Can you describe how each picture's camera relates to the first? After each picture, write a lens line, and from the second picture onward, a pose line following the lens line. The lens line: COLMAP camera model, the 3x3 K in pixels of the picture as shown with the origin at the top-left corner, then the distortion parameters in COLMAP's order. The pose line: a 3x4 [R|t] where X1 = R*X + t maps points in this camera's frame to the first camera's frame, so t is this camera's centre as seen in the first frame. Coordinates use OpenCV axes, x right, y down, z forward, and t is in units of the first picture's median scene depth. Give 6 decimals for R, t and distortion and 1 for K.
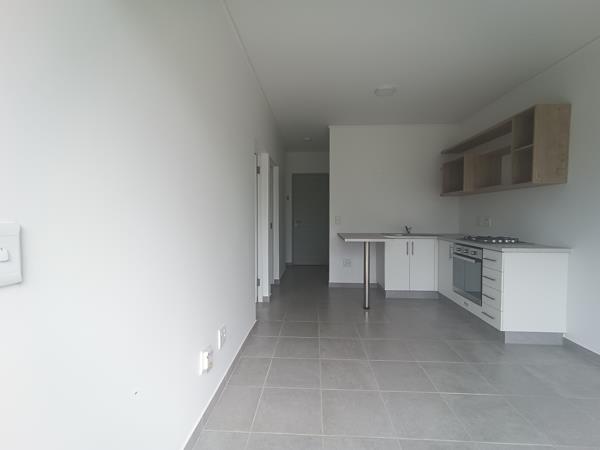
lens RADIAL K [[273.4, 0, 301.1], [0, 273.4, 223.6], [0, 0, 1]] dist [0.003570, -0.000458]
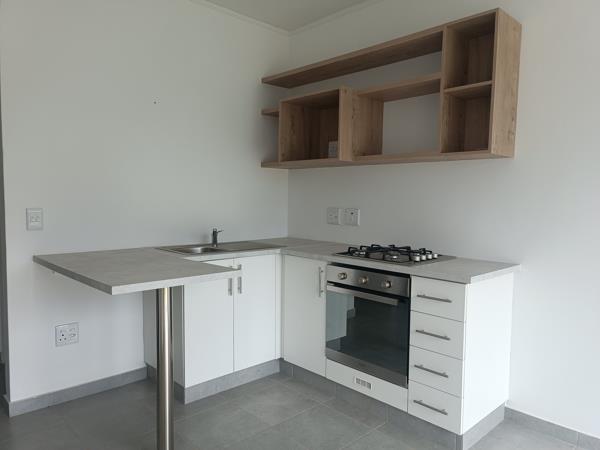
lens RADIAL K [[430.9, 0, 301.8], [0, 430.9, 228.6], [0, 0, 1]] dist [0.008971, -0.008547]
pose [[0.684155, -0.043870, 0.728016, -0.046348], [0.009742, 0.998650, 0.051023, -0.035469], [-0.729271, -0.027815, 0.683659, 0.559762]]
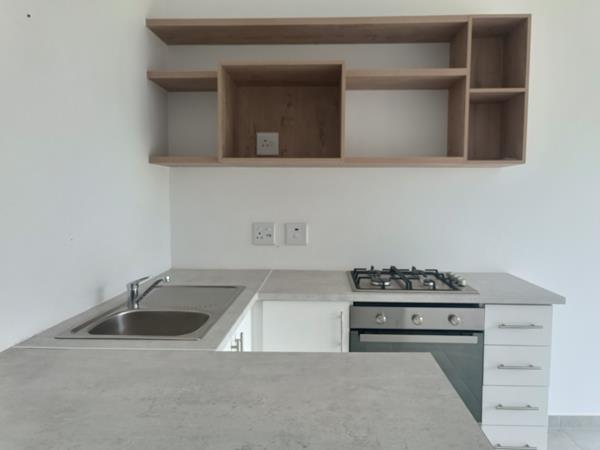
lens RADIAL K [[430.9, 0, 302.9], [0, 430.9, 225.9], [0, 0, 1]] dist [0.008971, -0.008547]
pose [[-0.011137, -0.070831, 0.997426, 0.001569], [0.030392, 0.997003, 0.071140, -0.081328], [-0.999476, 0.031106, -0.008951, 1.188780]]
